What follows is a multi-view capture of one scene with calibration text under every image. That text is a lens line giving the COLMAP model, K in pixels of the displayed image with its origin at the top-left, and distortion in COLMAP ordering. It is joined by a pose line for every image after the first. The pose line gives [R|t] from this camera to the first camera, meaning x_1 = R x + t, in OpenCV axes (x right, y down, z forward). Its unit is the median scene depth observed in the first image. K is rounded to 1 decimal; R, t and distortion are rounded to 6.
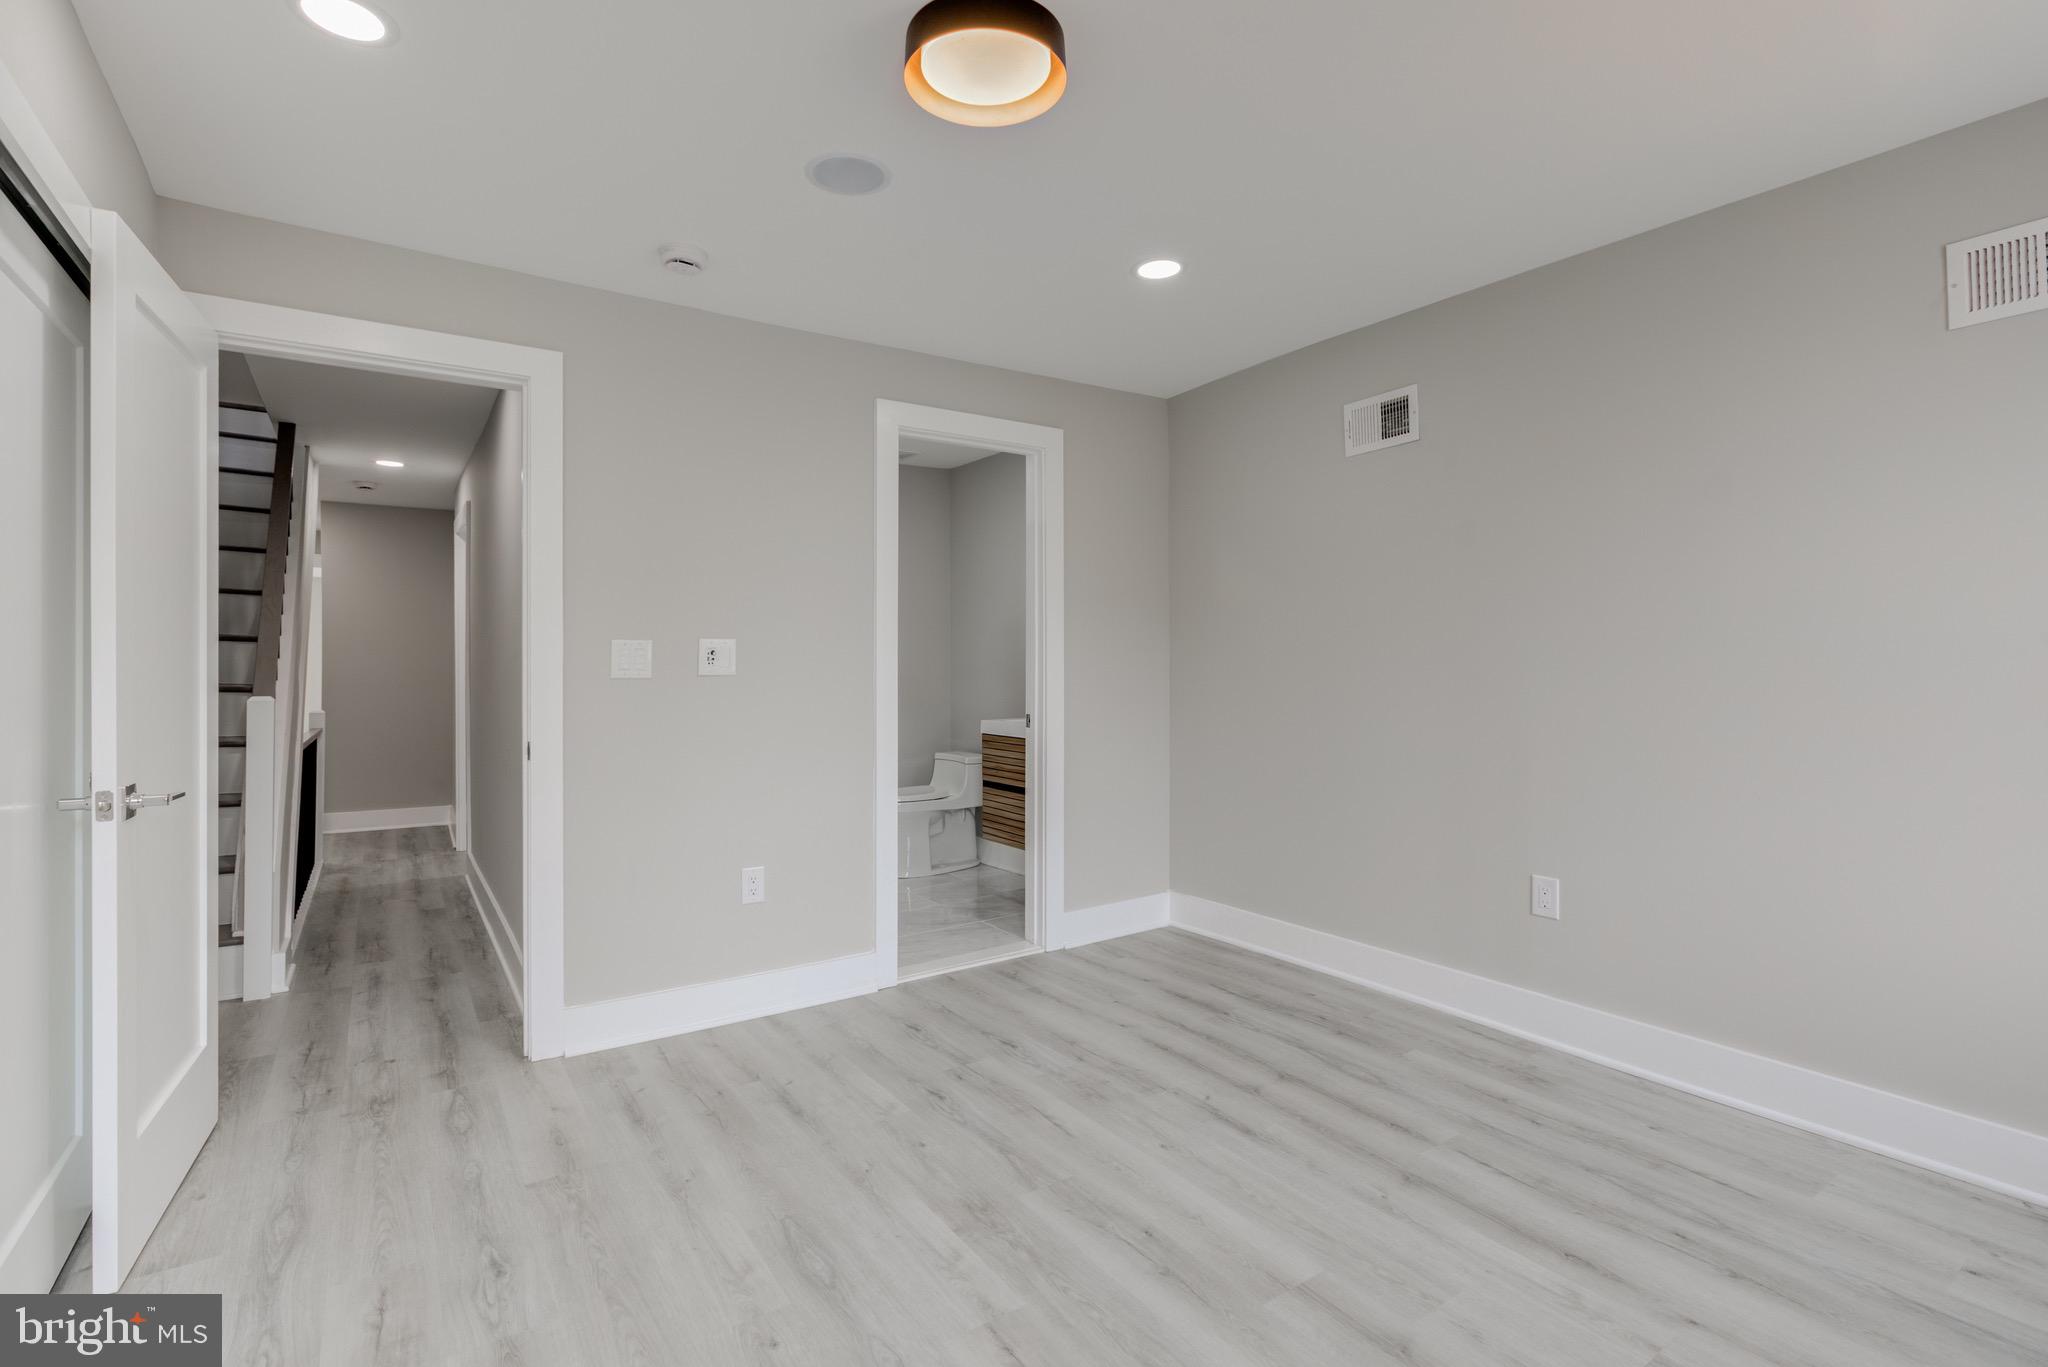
lens RADIAL K [[935.5, 0, 1003.6], [0, 935.5, 654.2], [0, 0, 1]] dist [-0.010207, 0.005915]
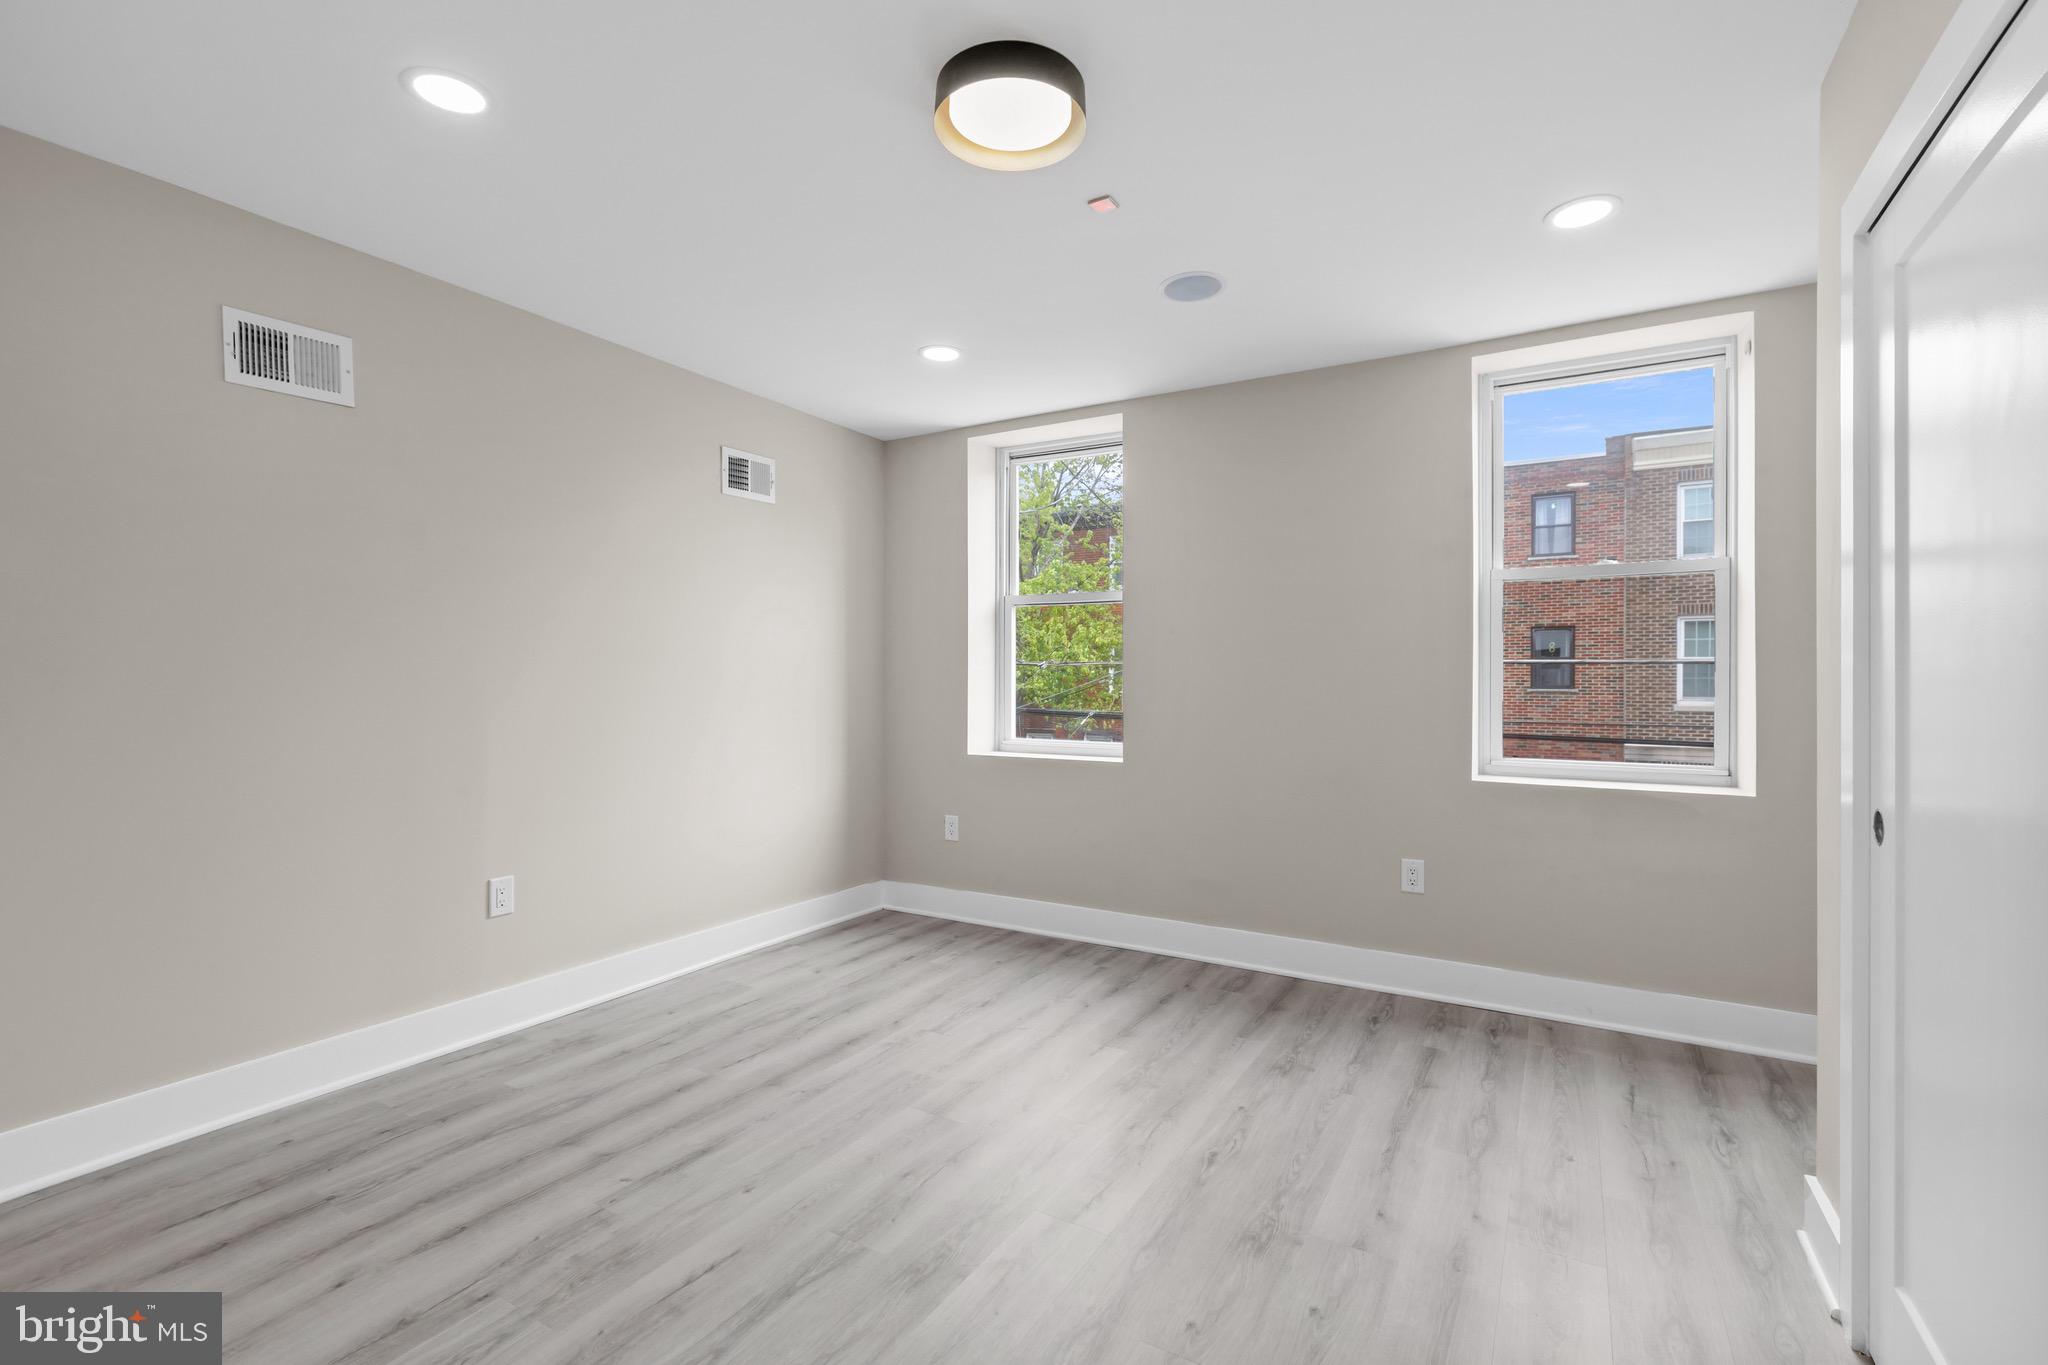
lens RADIAL K [[935.5, 0, 1008.6], [0, 935.5, 682.2], [0, 0, 1]] dist [-0.010207, 0.005915]
pose [[-0.425378, 0.001409, 0.905015, -0.714789], [-0.005400, 0.999977, -0.004095, 0.020368], [-0.905000, -0.006629, -0.425361, 1.062648]]
